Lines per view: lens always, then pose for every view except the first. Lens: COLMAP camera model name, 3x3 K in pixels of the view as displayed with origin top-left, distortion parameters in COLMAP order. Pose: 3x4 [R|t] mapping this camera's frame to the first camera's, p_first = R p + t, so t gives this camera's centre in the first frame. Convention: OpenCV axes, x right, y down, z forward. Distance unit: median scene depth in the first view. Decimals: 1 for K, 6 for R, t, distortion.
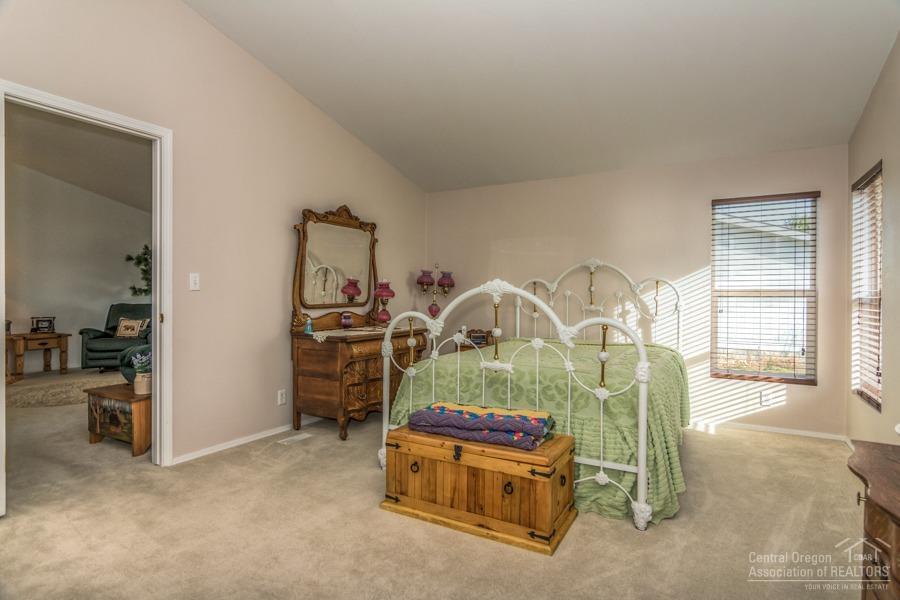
lens RADIAL K [[476.2, 0, 456.3], [0, 476.2, 296.4], [0, 0, 1]] dist [-0.005835, 0.002400]
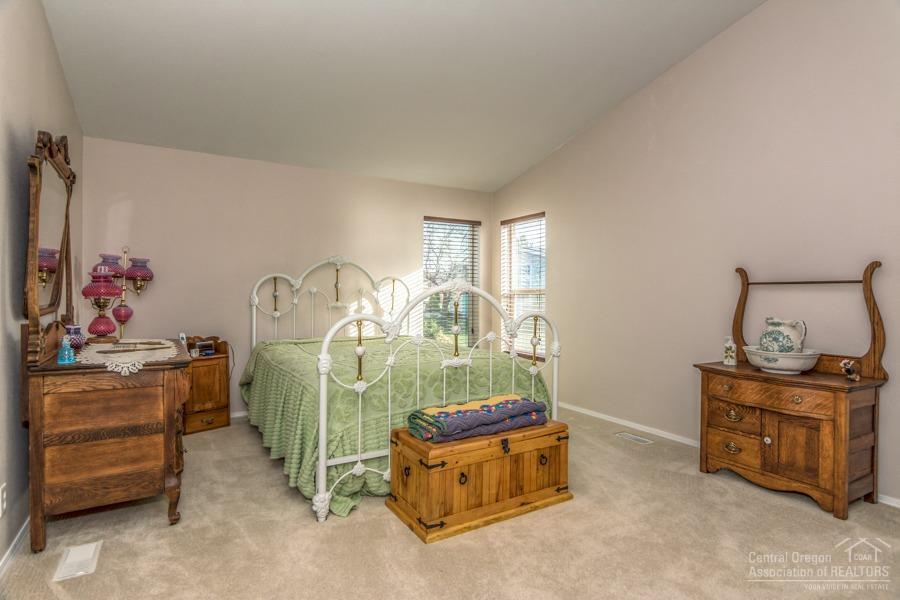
lens RADIAL K [[476.2, 0, 456.8], [0, 476.2, 297.3], [0, 0, 1]] dist [-0.005835, 0.002400]
pose [[0.487405, -0.011468, 0.873101, -0.891266], [0.000221, 0.999915, 0.013010, -0.008464], [-0.873176, -0.006148, 0.487366, 0.550032]]
